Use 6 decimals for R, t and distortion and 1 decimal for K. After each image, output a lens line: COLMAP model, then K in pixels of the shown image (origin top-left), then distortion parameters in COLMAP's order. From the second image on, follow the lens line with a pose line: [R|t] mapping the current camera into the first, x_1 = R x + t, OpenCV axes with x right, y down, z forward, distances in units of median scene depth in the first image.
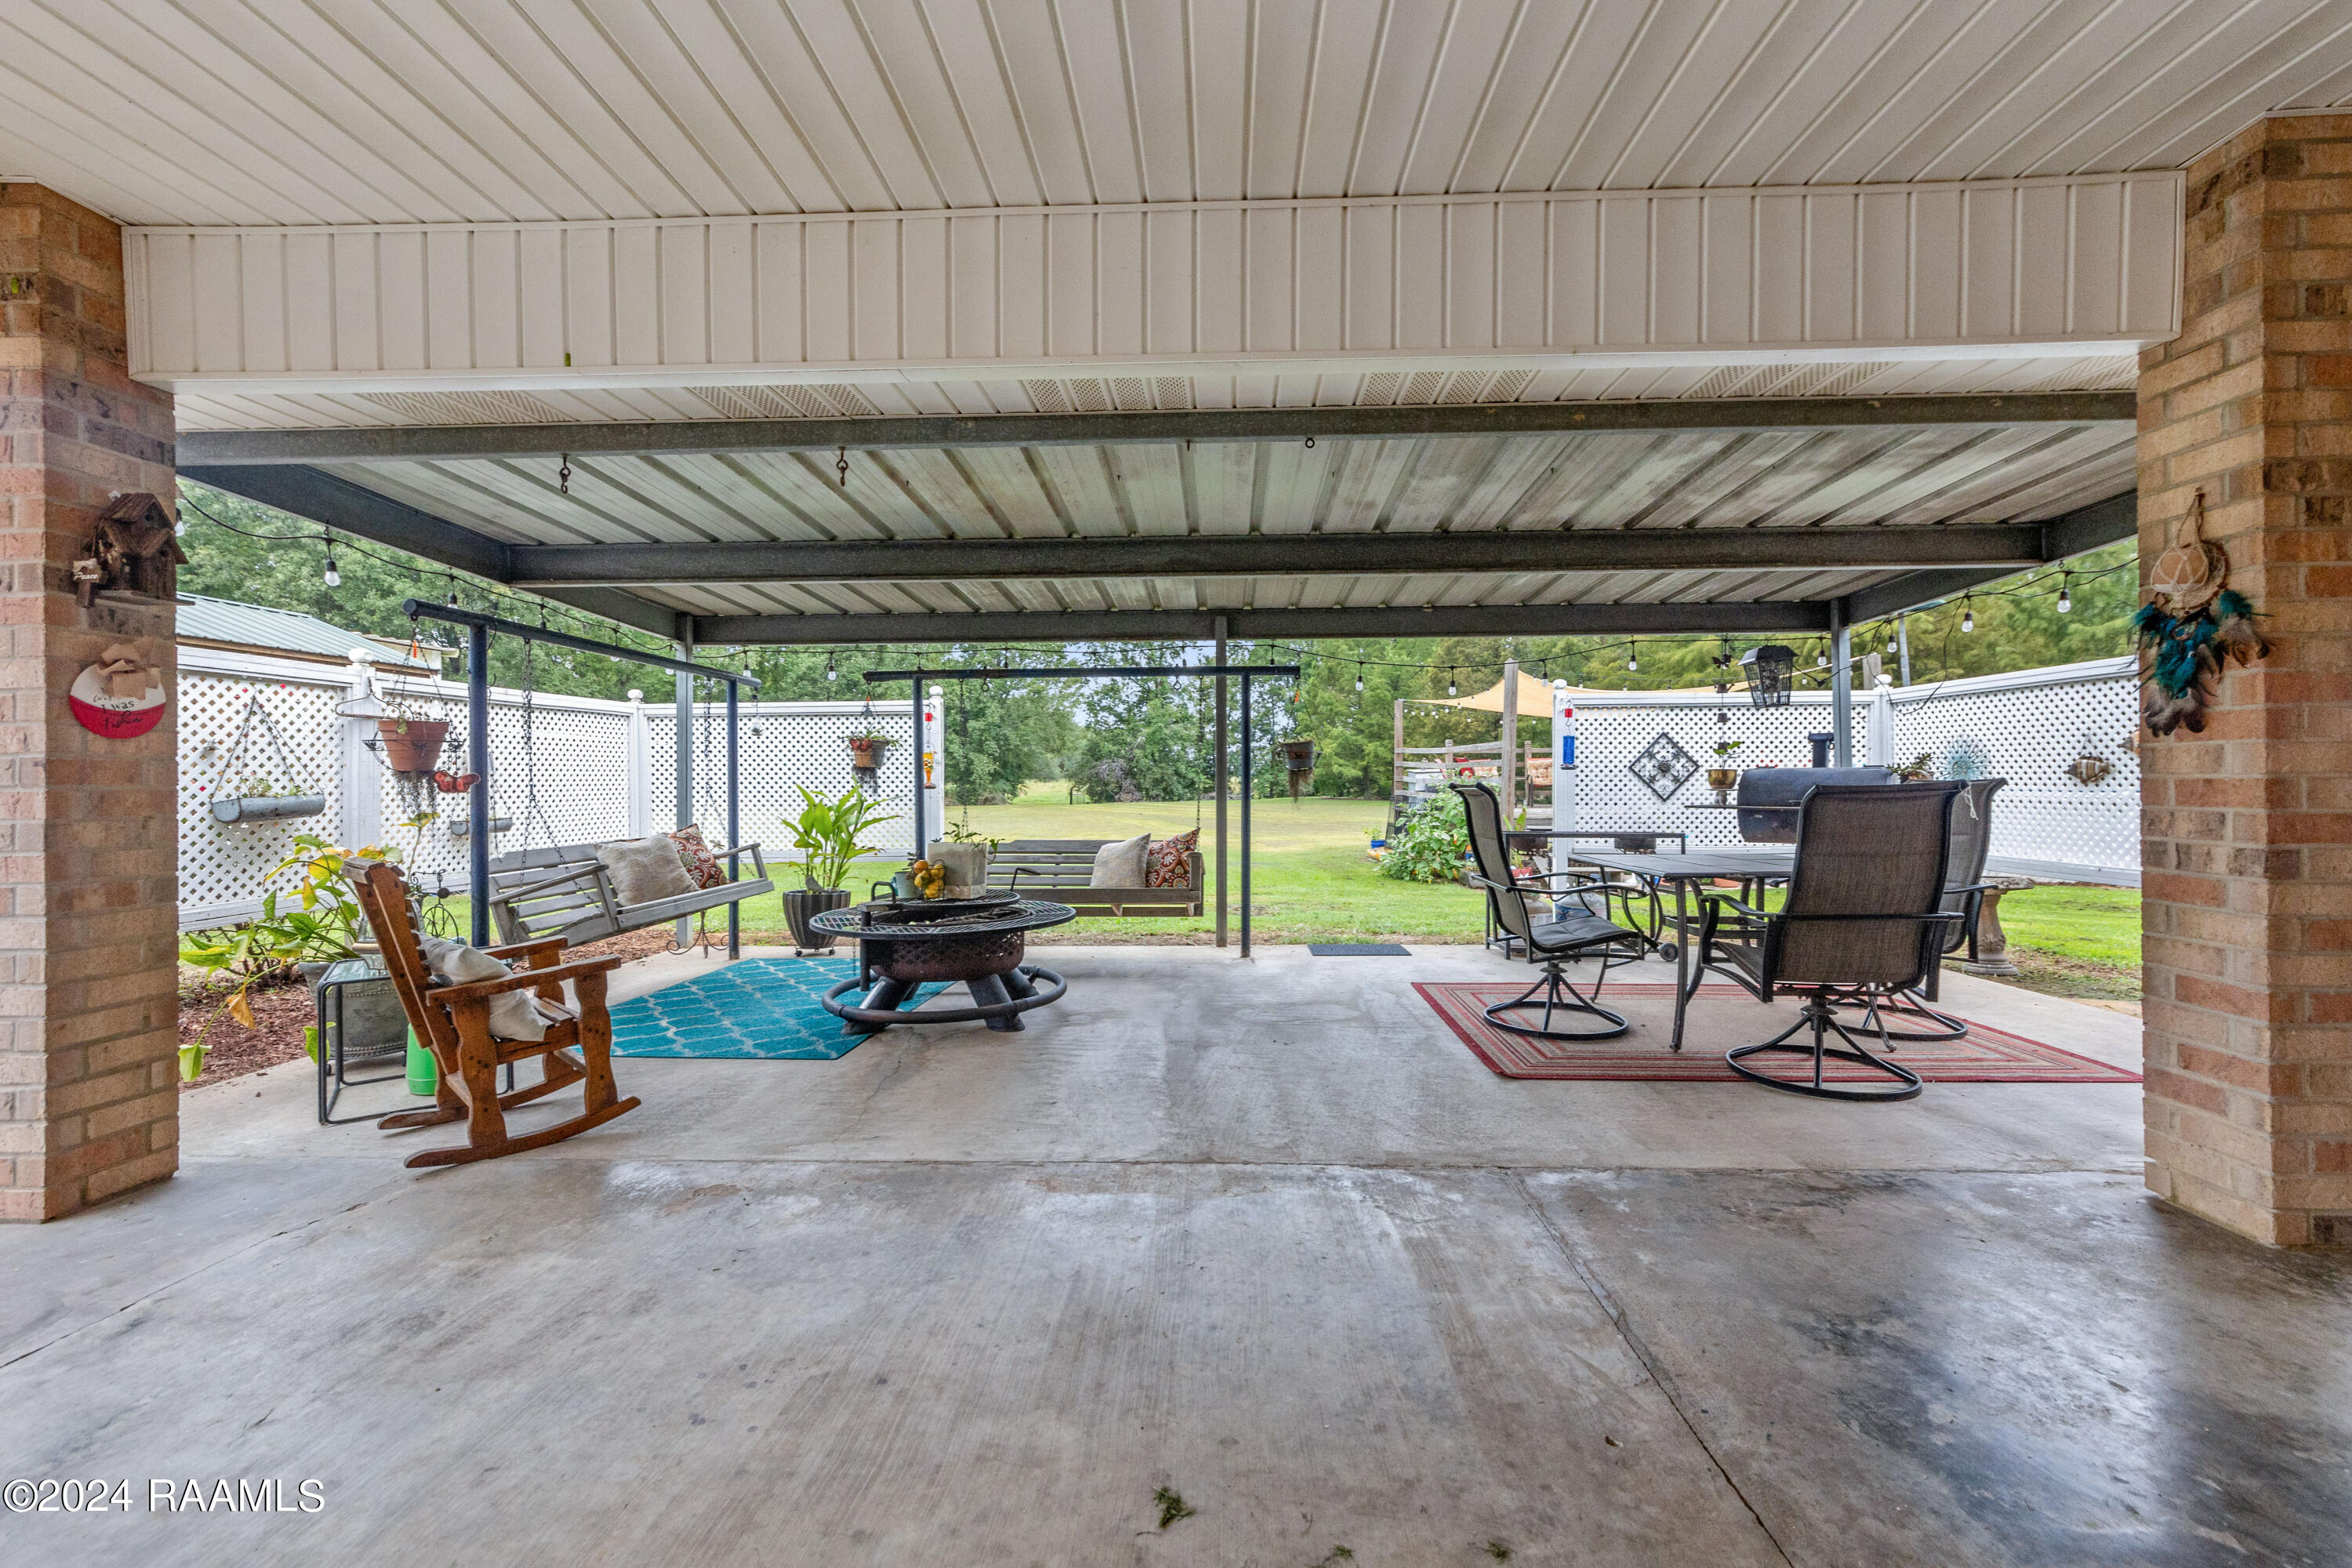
lens RADIAL K [[936.1, 0, 1186.8], [0, 936.1, 777.5], [0, 0, 1]] dist [0.000321, 0.000564]
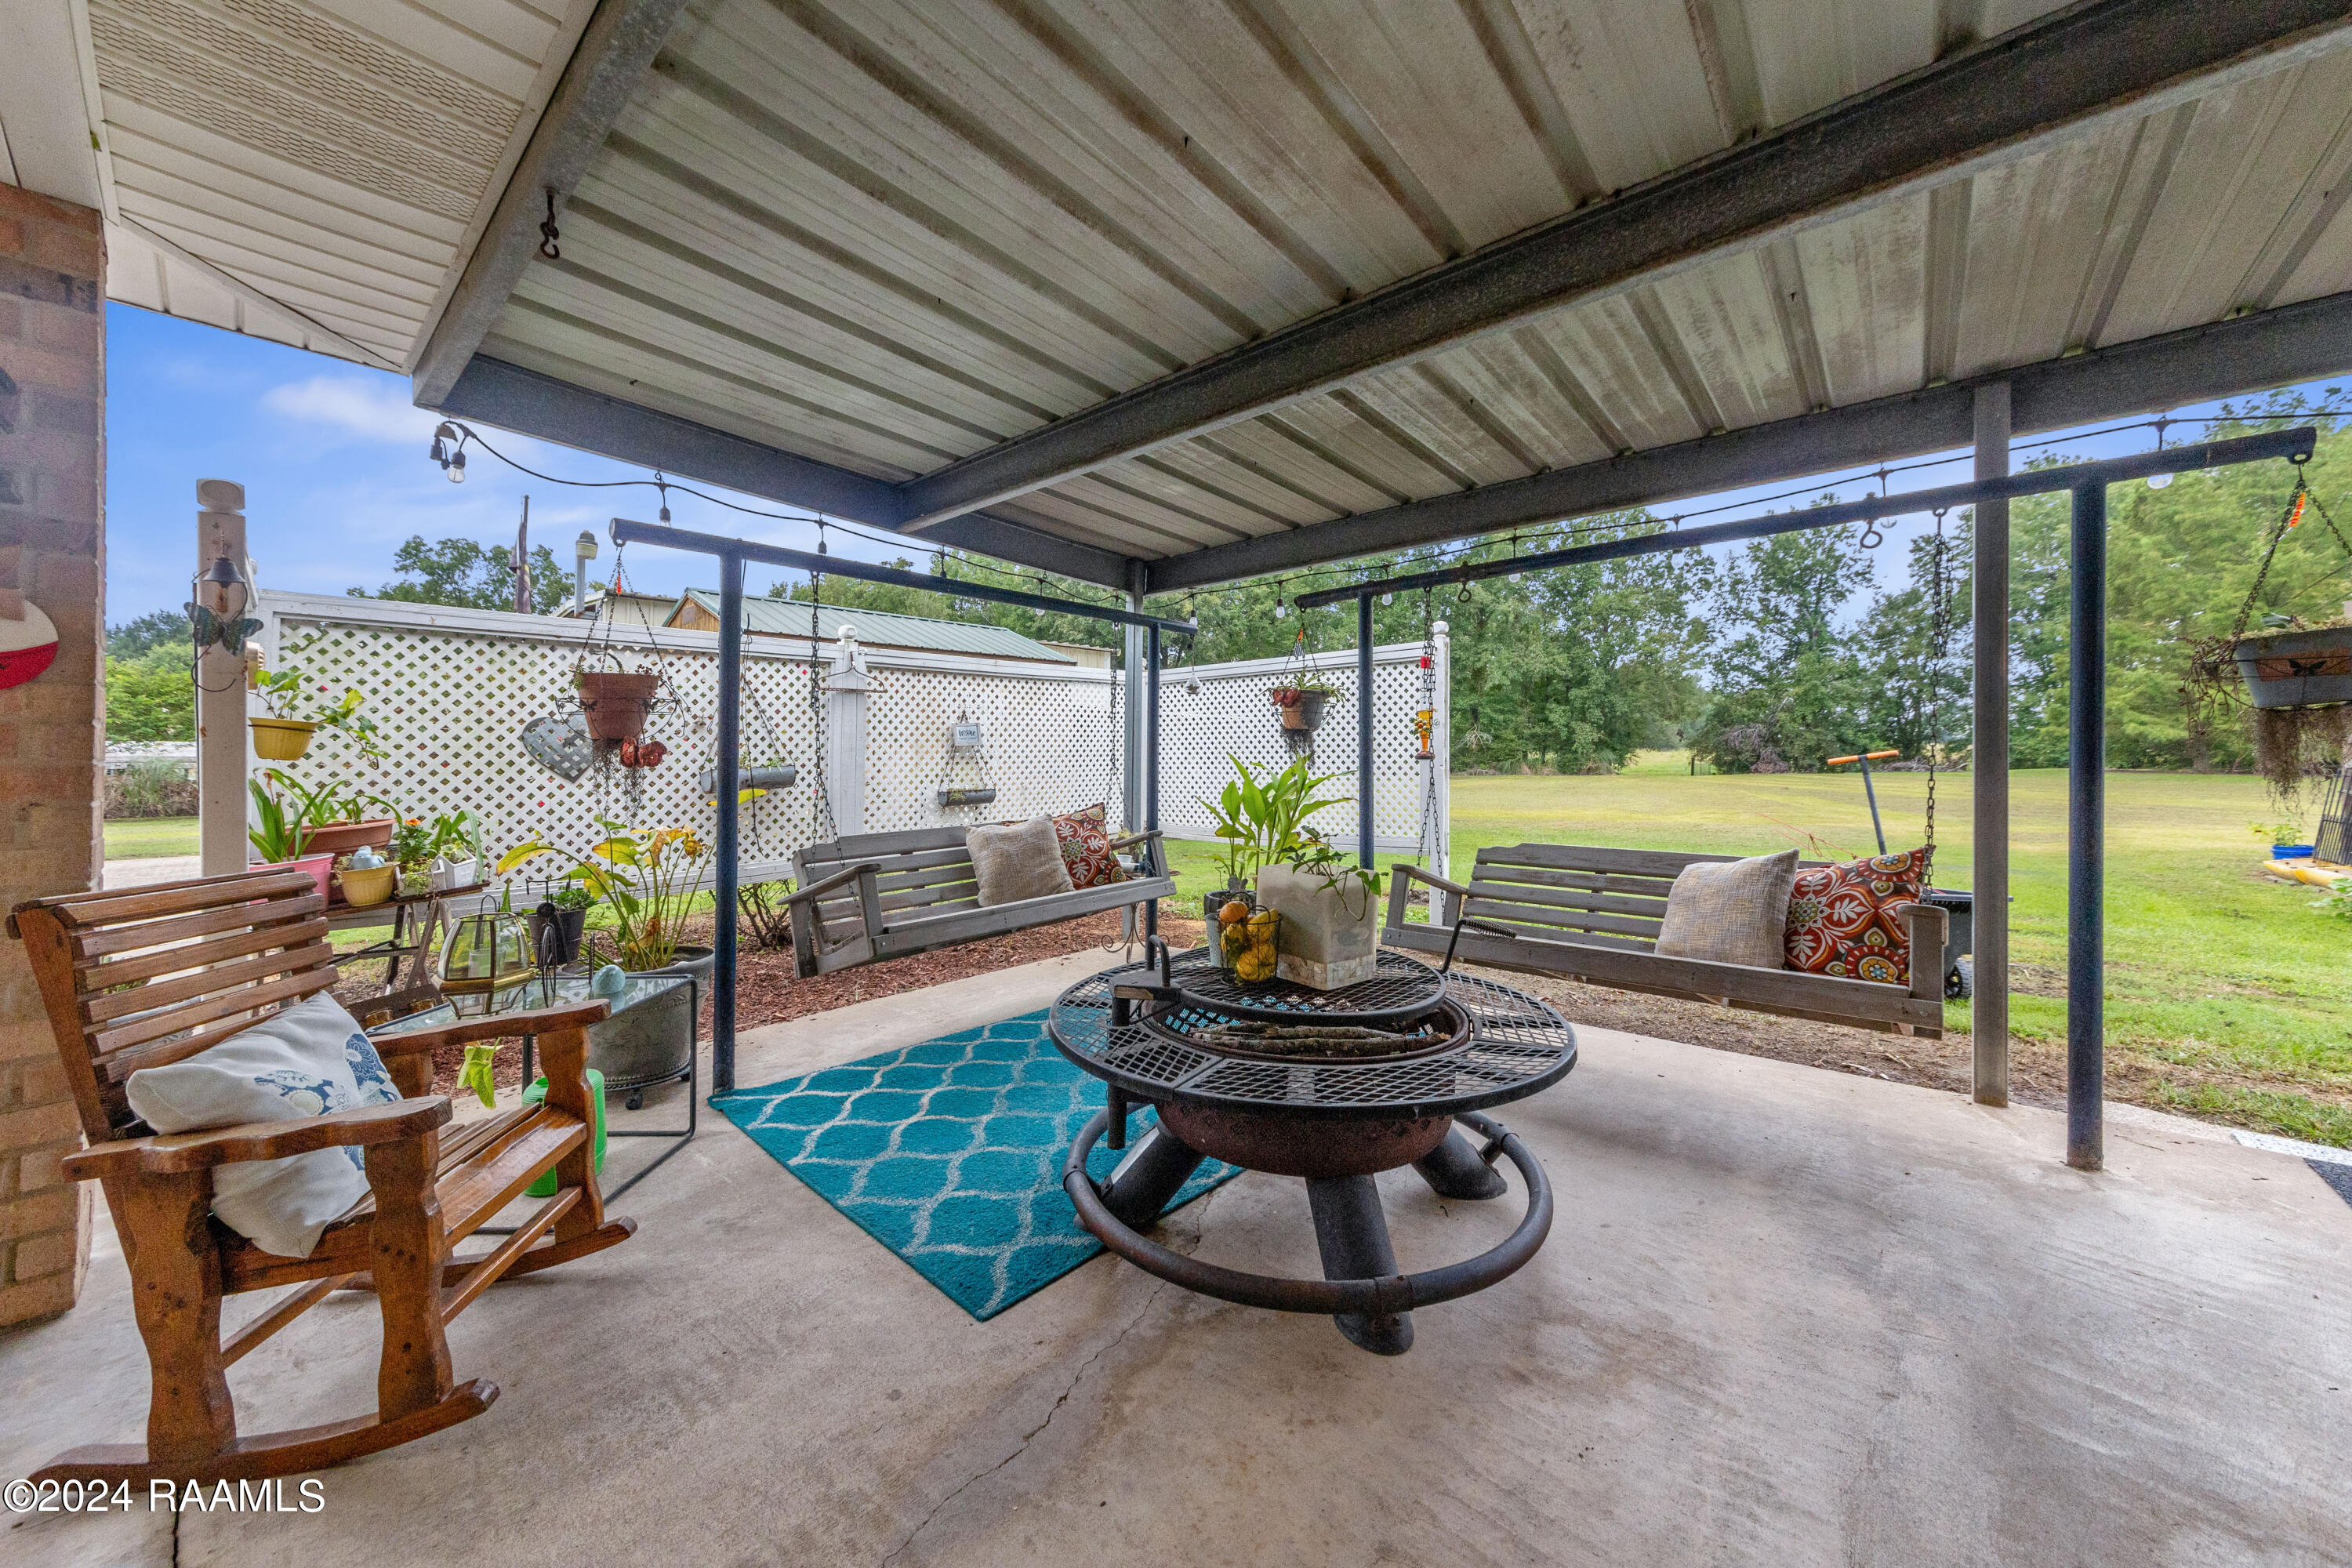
lens RADIAL K [[837.9, 0, 1174.0], [0, 837.9, 770.7], [0, 0, 1]] dist [0.002554, 0.000309]
pose [[0.777370, 0.006686, -0.629008, -0.016444], [0.009974, 0.999687, 0.022954, 0.004871], [0.628964, -0.024117, 0.777060, 0.444216]]
